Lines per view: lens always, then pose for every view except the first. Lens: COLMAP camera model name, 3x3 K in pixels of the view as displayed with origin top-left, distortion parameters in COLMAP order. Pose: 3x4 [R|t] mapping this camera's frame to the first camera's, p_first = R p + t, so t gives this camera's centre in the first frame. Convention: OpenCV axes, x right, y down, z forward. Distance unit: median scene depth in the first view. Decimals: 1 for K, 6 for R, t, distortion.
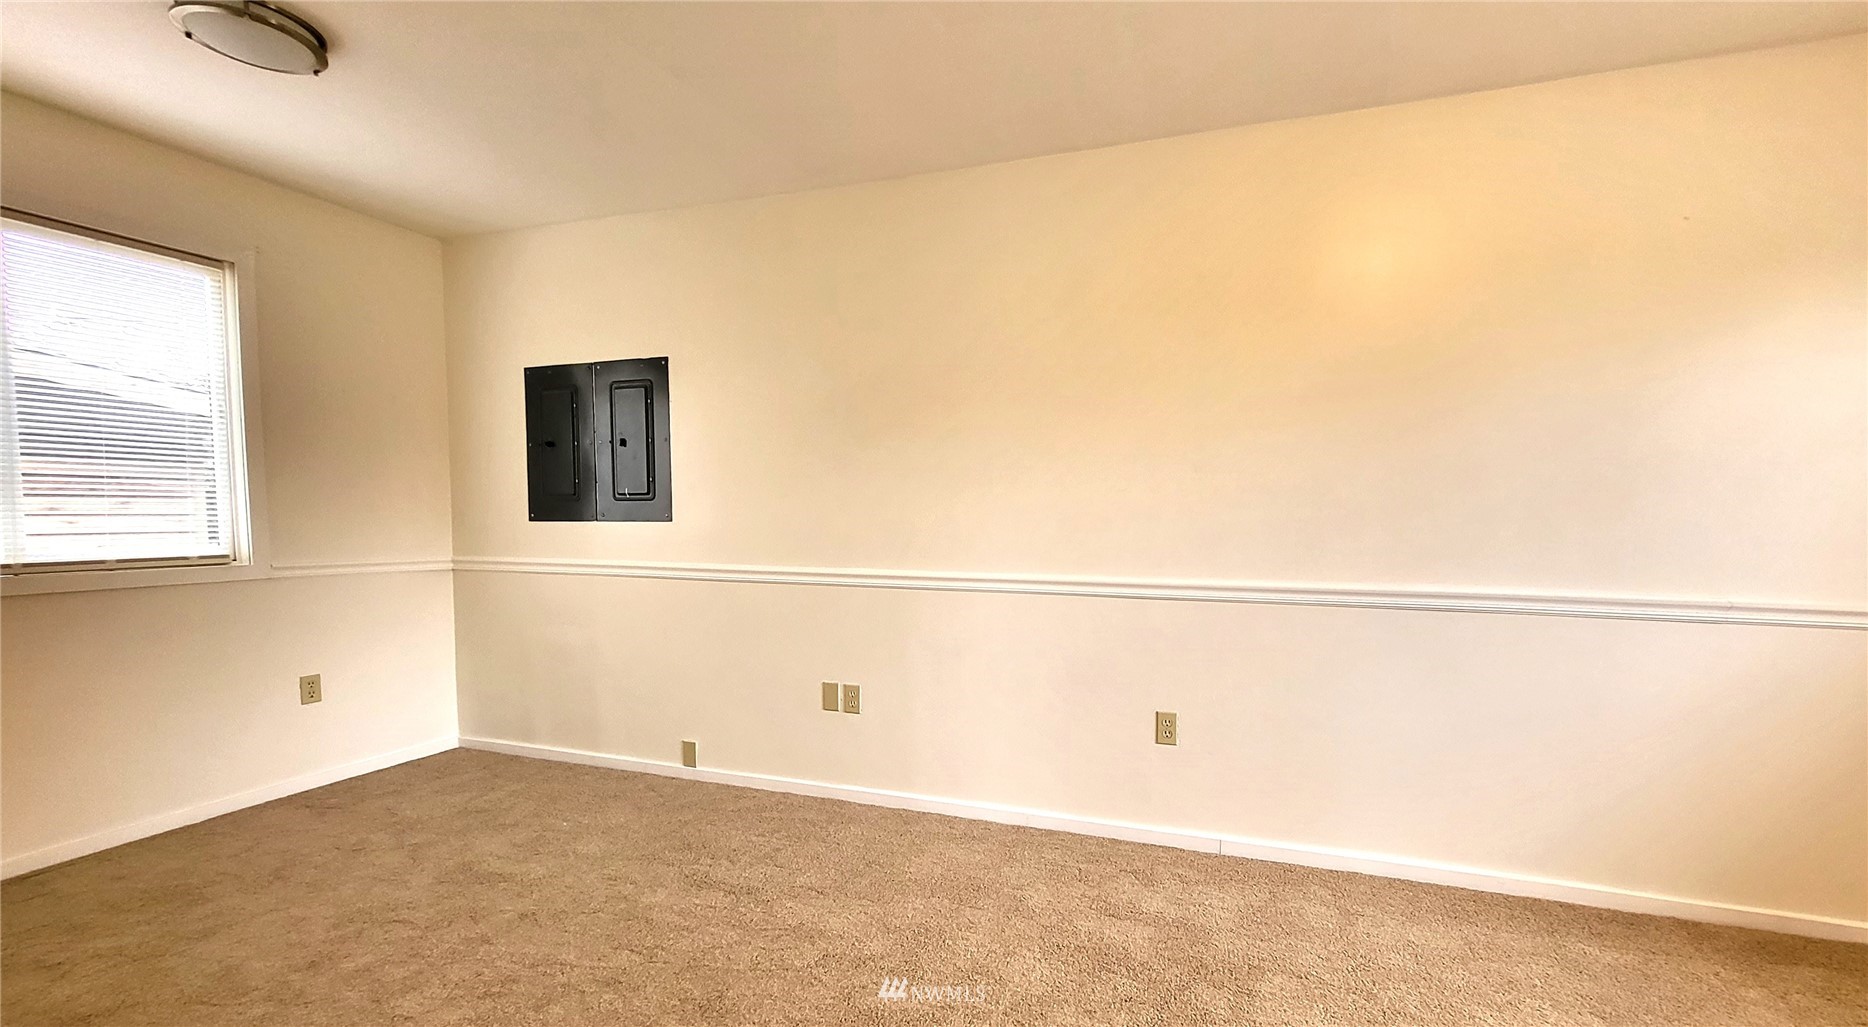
lens RADIAL K [[692.4, 0, 934.0], [0, 692.4, 513.5], [0, 0, 1]] dist [-0.000675, -0.000091]
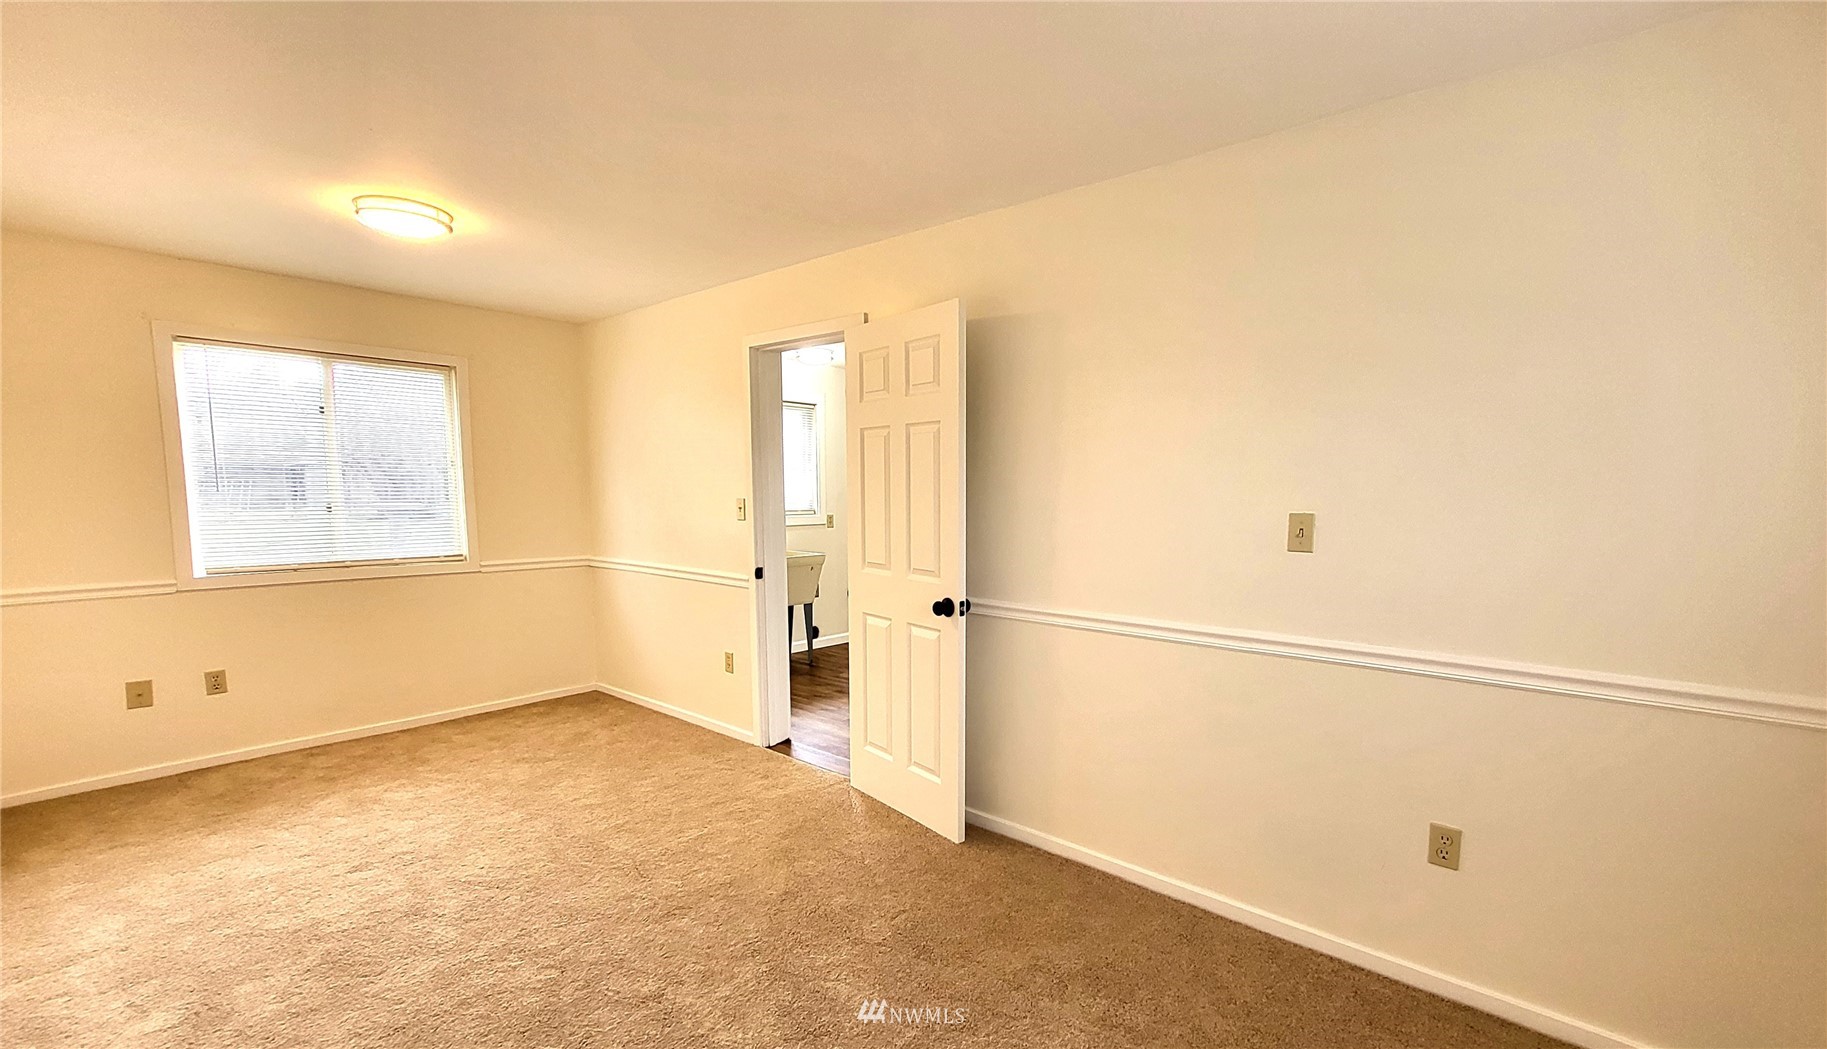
lens RADIAL K [[757.6, 0, 898.2], [0, 757.6, 563.5], [0, 0, 1]] dist [0.001634, 0.000151]
pose [[0.917120, 0.046333, -0.395909, 0.551039], [-0.041661, 0.998924, 0.020395, 0.004370], [0.396428, -0.002211, 0.918063, -0.171505]]
